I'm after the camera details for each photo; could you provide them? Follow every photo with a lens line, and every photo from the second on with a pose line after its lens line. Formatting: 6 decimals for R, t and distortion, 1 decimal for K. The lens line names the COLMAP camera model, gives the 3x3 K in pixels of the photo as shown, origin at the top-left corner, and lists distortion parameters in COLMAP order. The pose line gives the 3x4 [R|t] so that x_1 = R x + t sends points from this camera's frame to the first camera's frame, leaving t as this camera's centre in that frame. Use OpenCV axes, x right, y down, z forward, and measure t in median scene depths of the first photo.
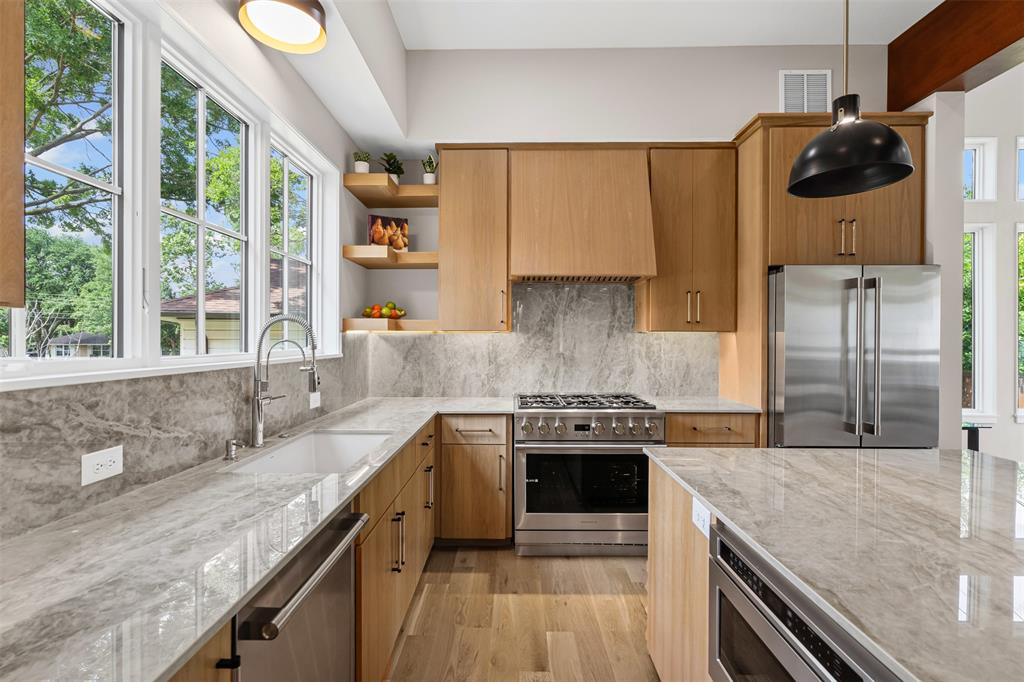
lens RADIAL K [[467.6, 0, 512.0], [0, 467.6, 341.0], [0, 0, 1]] dist [0.002954, 0.000322]
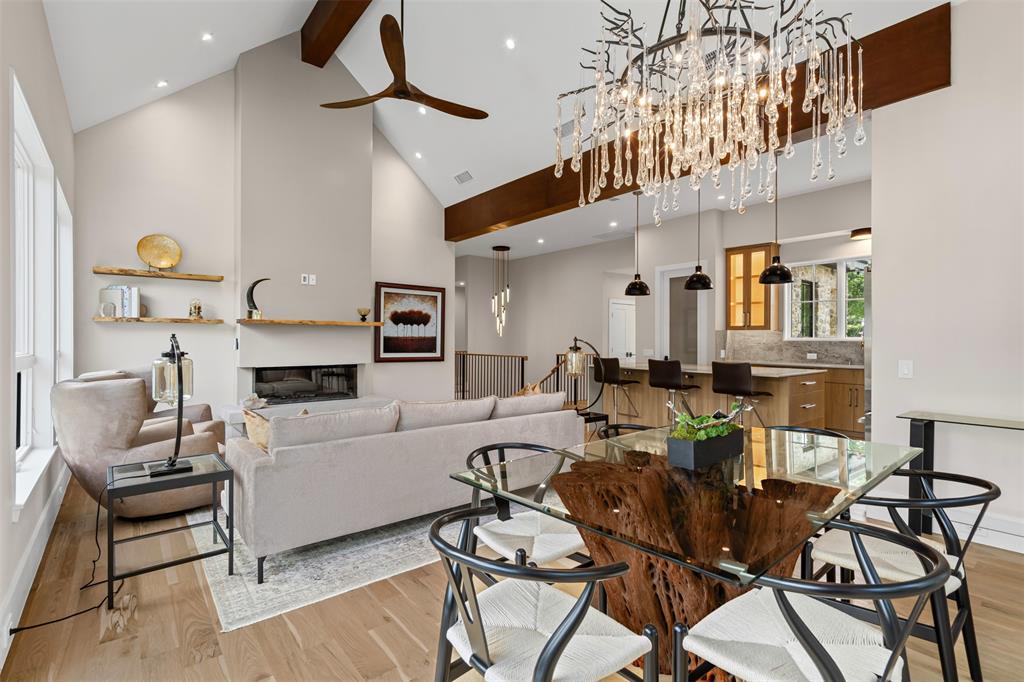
lens RADIAL K [[467.6, 0, 512.0], [0, 467.6, 341.0], [0, 0, 1]] dist [0.002954, 0.000322]
pose [[-0.759658, 0.002423, -0.650319, 1.973656], [-0.003989, 0.999957, 0.008385, 0.020235], [0.650311, 0.008964, -0.759615, 1.062978]]
